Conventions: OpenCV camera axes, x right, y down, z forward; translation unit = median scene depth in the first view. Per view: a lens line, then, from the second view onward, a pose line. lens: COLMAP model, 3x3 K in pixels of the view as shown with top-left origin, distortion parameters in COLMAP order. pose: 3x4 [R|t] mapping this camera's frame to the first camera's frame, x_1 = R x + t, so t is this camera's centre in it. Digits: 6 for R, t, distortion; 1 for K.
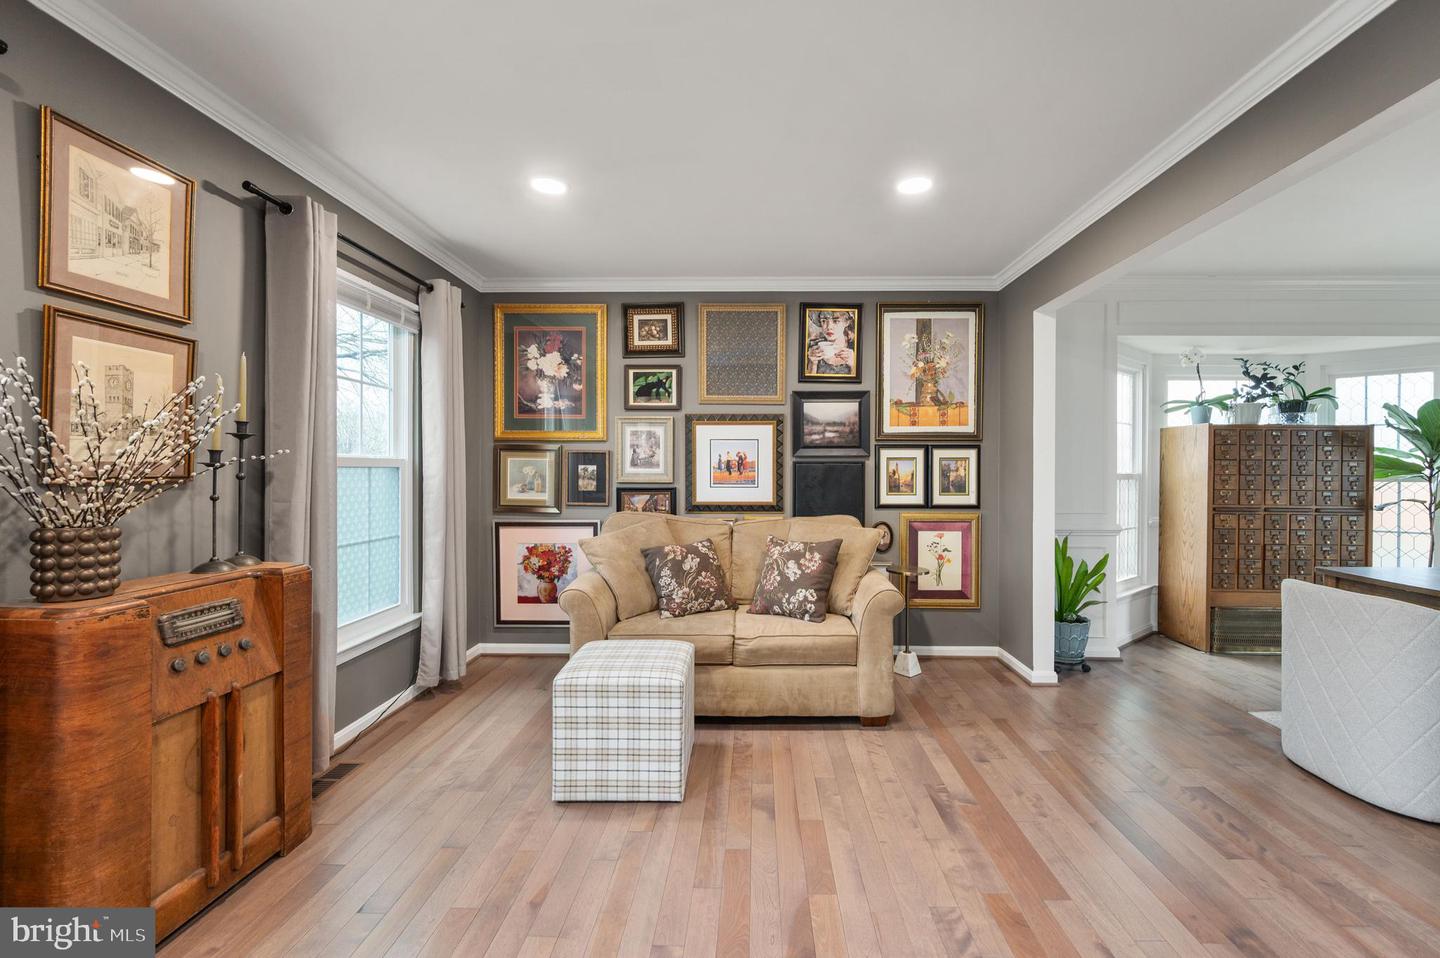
lens RADIAL K [[584.2, 0, 748.6], [0, 584.2, 474.4], [0, 0, 1]] dist [0.000704, -0.000140]
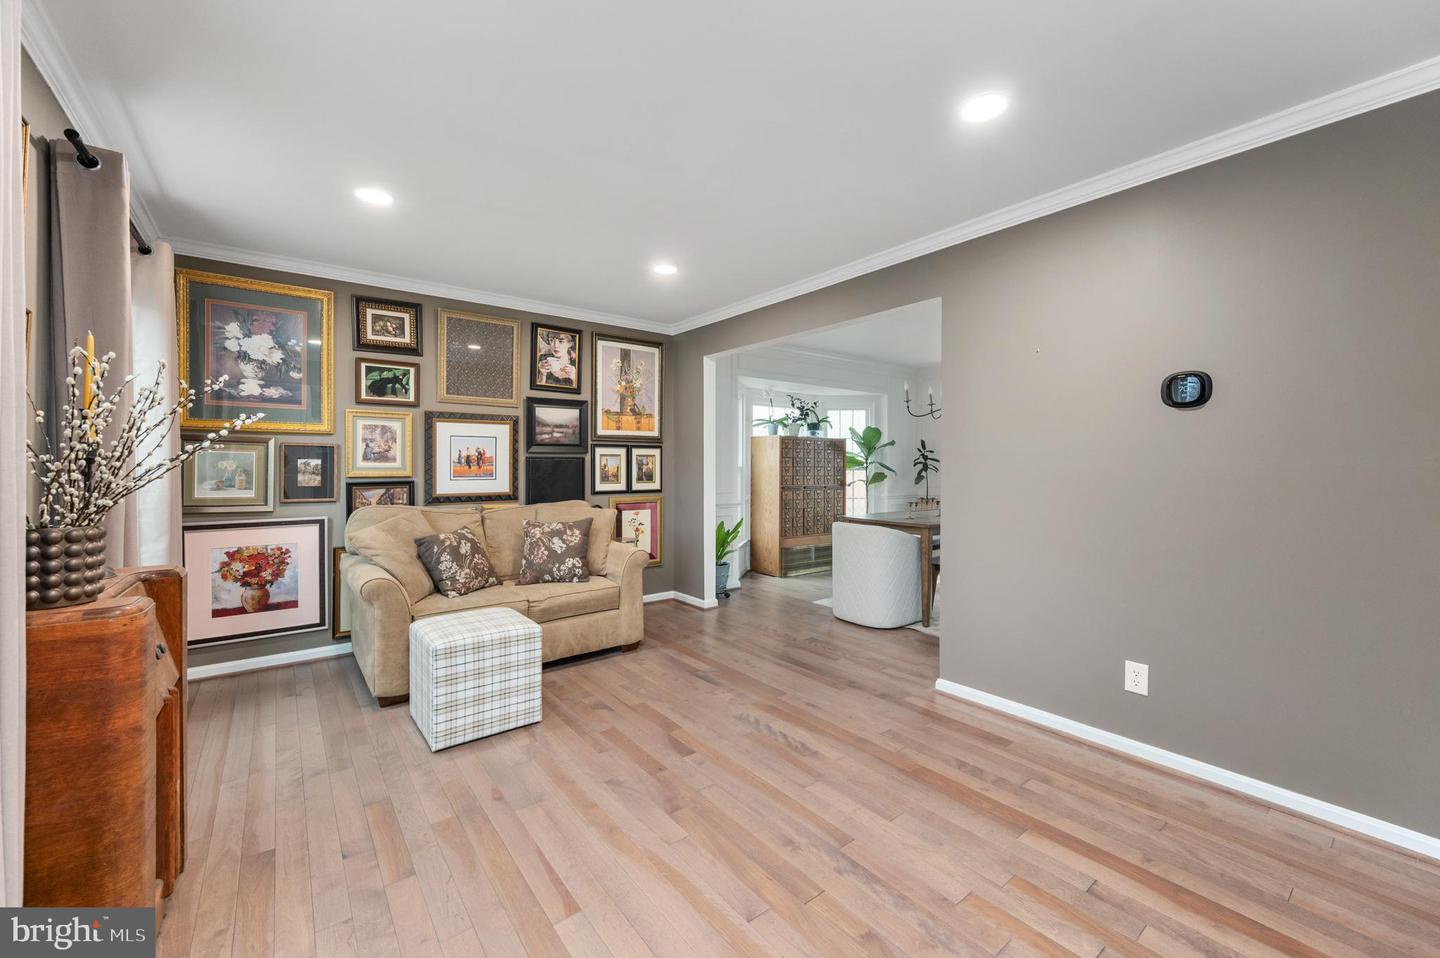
lens RADIAL K [[569.7, 0, 716.0], [0, 569.7, 469.0], [0, 0, 1]] dist [0.000179, 0.000091]
pose [[0.784869, -0.005946, 0.619634, -0.333118], [0.004867, 0.999982, 0.003430, 0.000144], [-0.619643, 0.000324, 0.784884, -0.129135]]
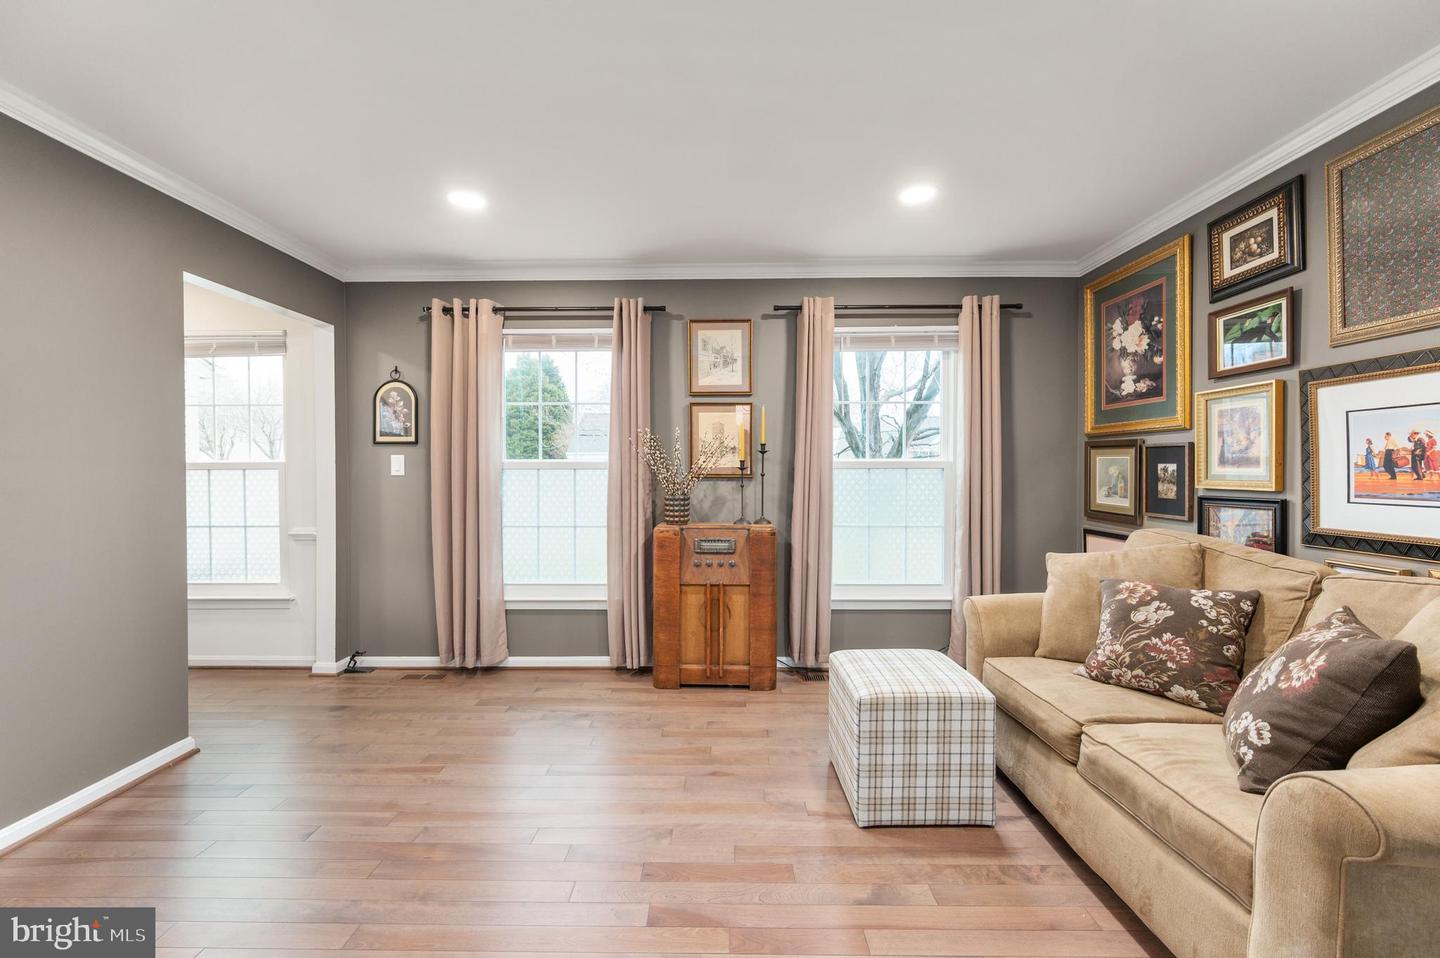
lens RADIAL K [[572.7, 0, 715.5], [0, 572.7, 474.2], [0, 0, 1]] dist [0.000822, 0.000186]
pose [[-0.001712, 0.005728, -0.999982, 0.450008], [-0.006116, 0.999965, 0.005739, -0.003155], [0.999980, 0.006125, -0.001677, 0.434912]]
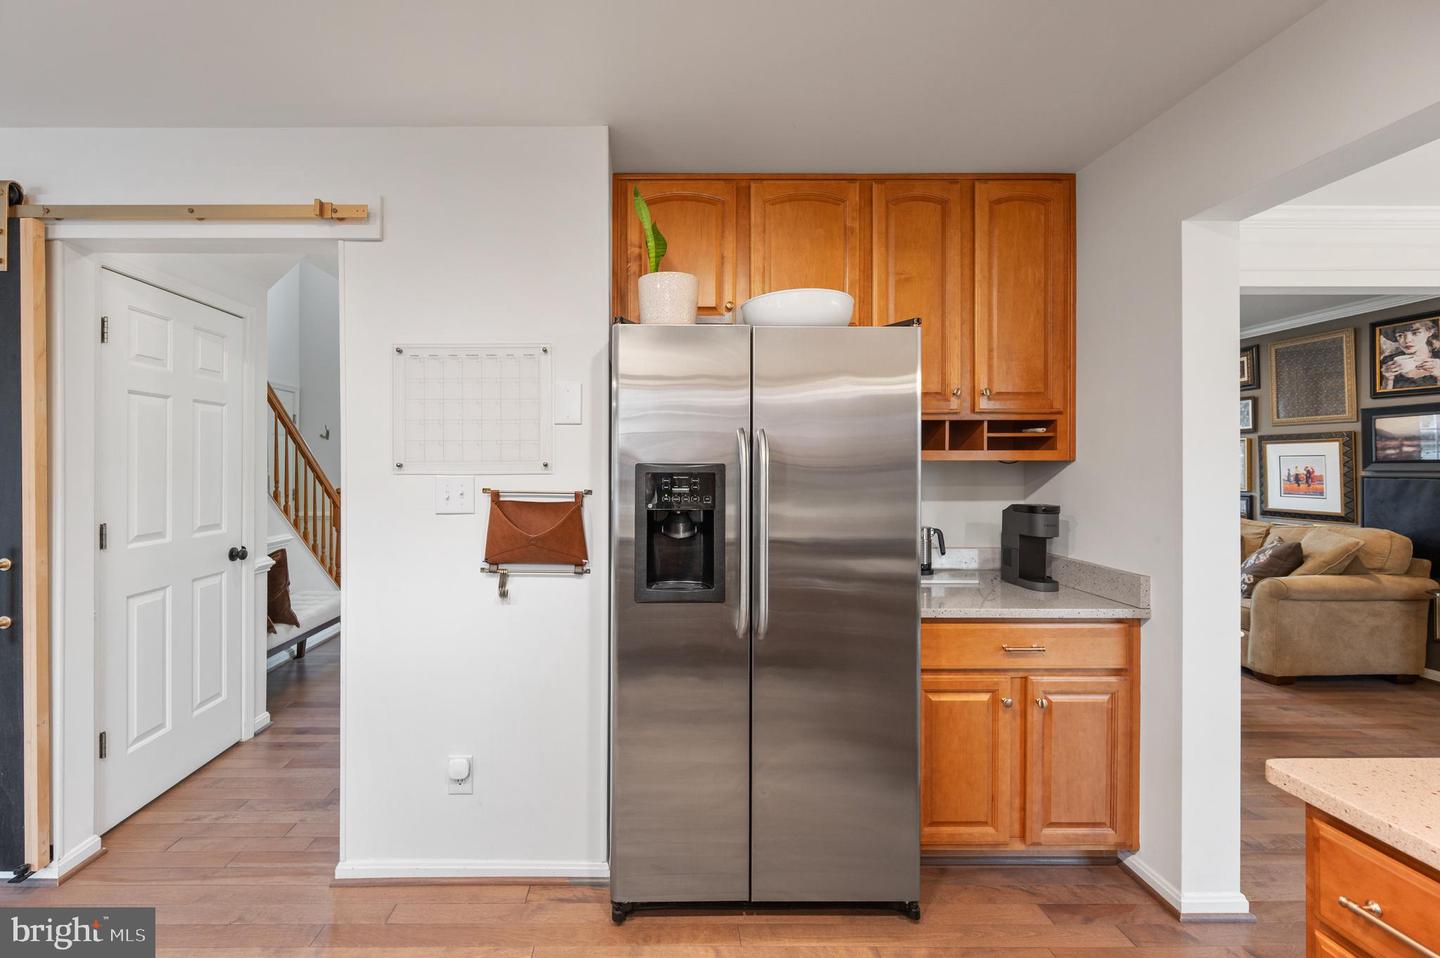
lens RADIAL K [[594.7, 0, 659.1], [0, 594.7, 464.3], [0, 0, 1]] dist [-0.000420, -0.000085]
pose [[0.019858, -0.003588, -0.999796, 1.114942], [-0.006262, 0.999974, -0.003713, -0.030833], [0.999783, 0.006334, 0.019835, -0.282073]]
